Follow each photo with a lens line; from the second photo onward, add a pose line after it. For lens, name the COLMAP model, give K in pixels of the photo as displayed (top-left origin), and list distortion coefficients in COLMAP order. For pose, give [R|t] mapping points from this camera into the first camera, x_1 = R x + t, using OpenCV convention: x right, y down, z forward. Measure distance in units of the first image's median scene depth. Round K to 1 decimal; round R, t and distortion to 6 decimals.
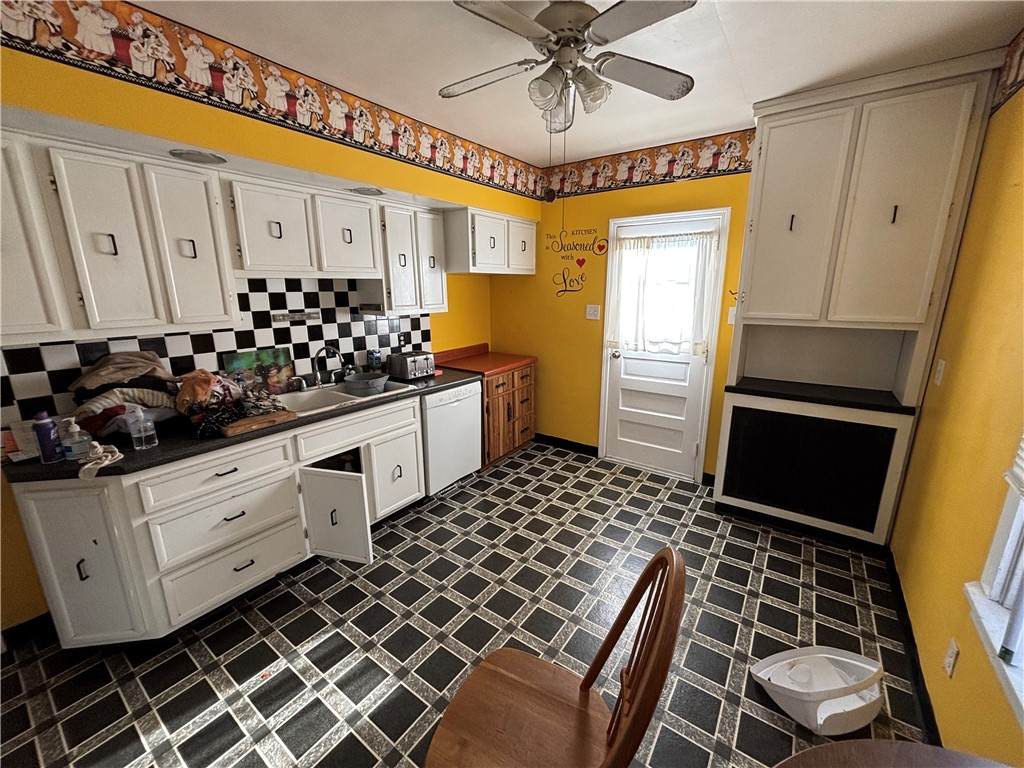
lens RADIAL K [[412.6, 0, 512.6], [0, 412.6, 382.8], [0, 0, 1]] dist [0.006859, -0.000292]
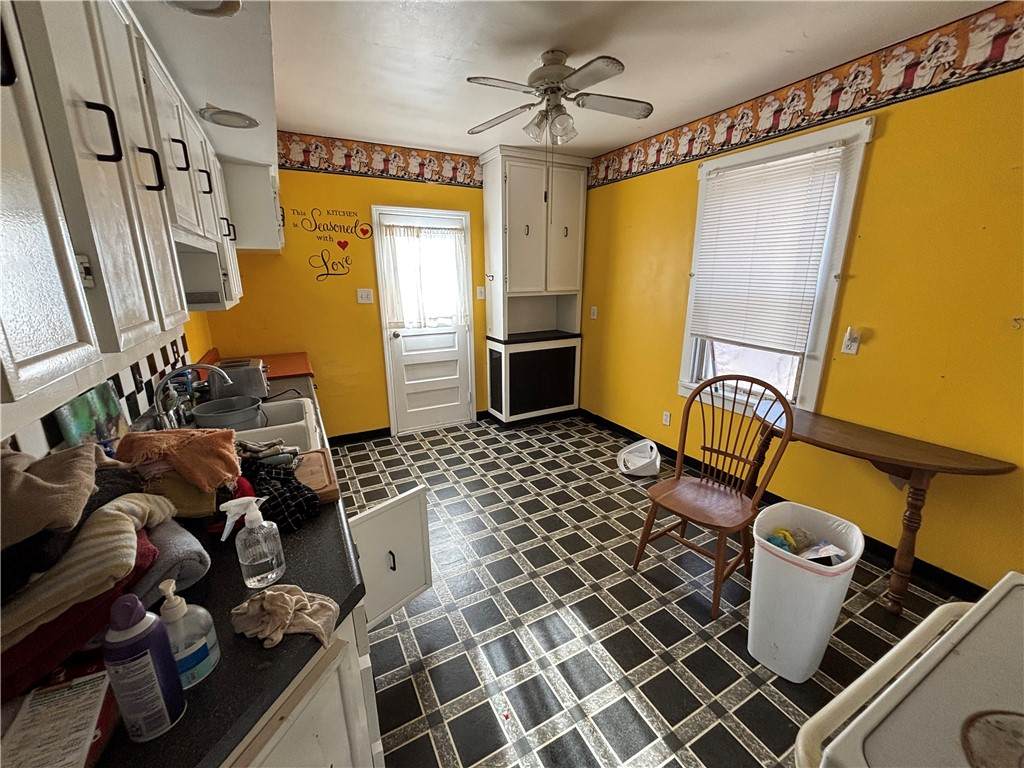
lens RADIAL K [[412.6, 0, 514.0], [0, 412.6, 381.4], [0, 0, 1]] dist [0.006859, -0.000292]
pose [[0.433352, -0.226696, 0.872247, -0.722058], [0.208601, 0.966794, 0.147631, -0.056290], [-0.876750, 0.117976, 0.466252, 0.305293]]
